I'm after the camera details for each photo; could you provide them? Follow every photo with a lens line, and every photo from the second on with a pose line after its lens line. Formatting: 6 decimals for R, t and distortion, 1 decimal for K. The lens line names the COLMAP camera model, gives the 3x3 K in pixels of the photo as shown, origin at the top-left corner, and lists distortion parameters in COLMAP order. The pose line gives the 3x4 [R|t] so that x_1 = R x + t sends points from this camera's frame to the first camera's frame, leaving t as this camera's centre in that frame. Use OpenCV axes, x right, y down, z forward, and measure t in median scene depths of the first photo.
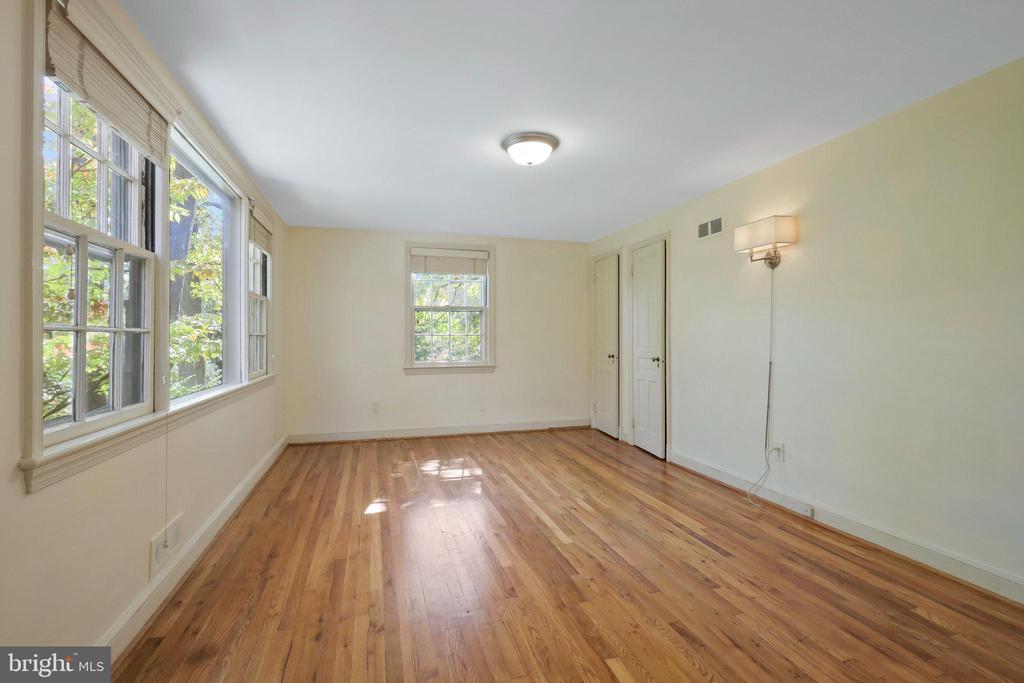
lens RADIAL K [[481.3, 0, 510.1], [0, 481.3, 335.3], [0, 0, 1]] dist [0.001135, 0.000556]
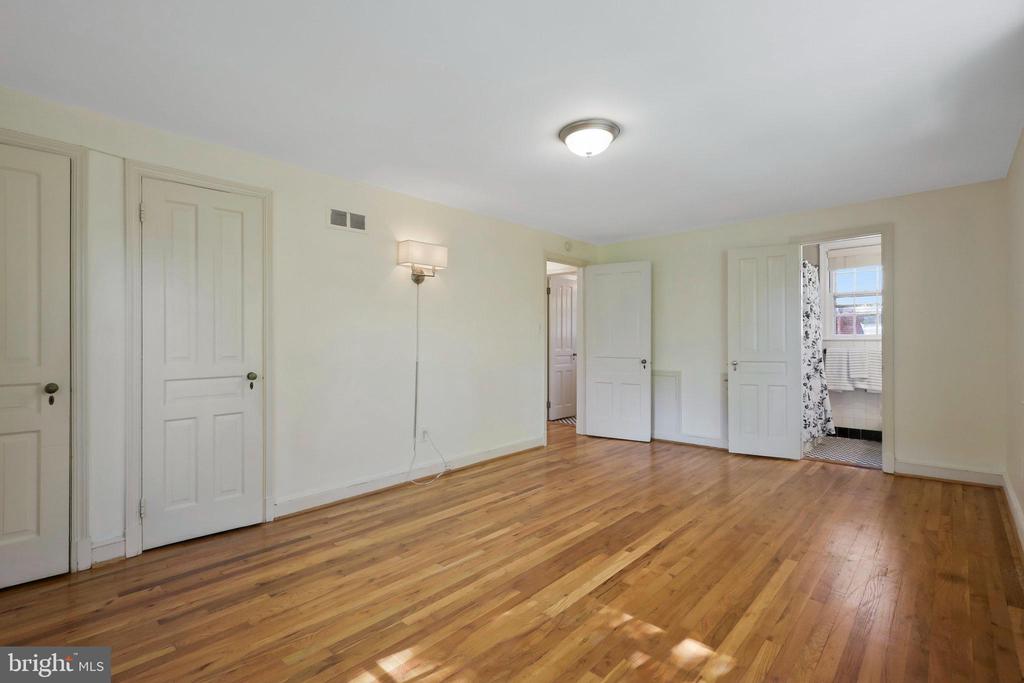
lens RADIAL K [[481.3, 0, 509.6], [0, 481.3, 340.9], [0, 0, 1]] dist [0.001135, 0.000556]
pose [[-0.516181, 0.000683, 0.856479, -0.596176], [0.003367, 0.999994, 0.001232, 0.003164], [-0.856473, 0.003520, -0.516180, 1.416176]]
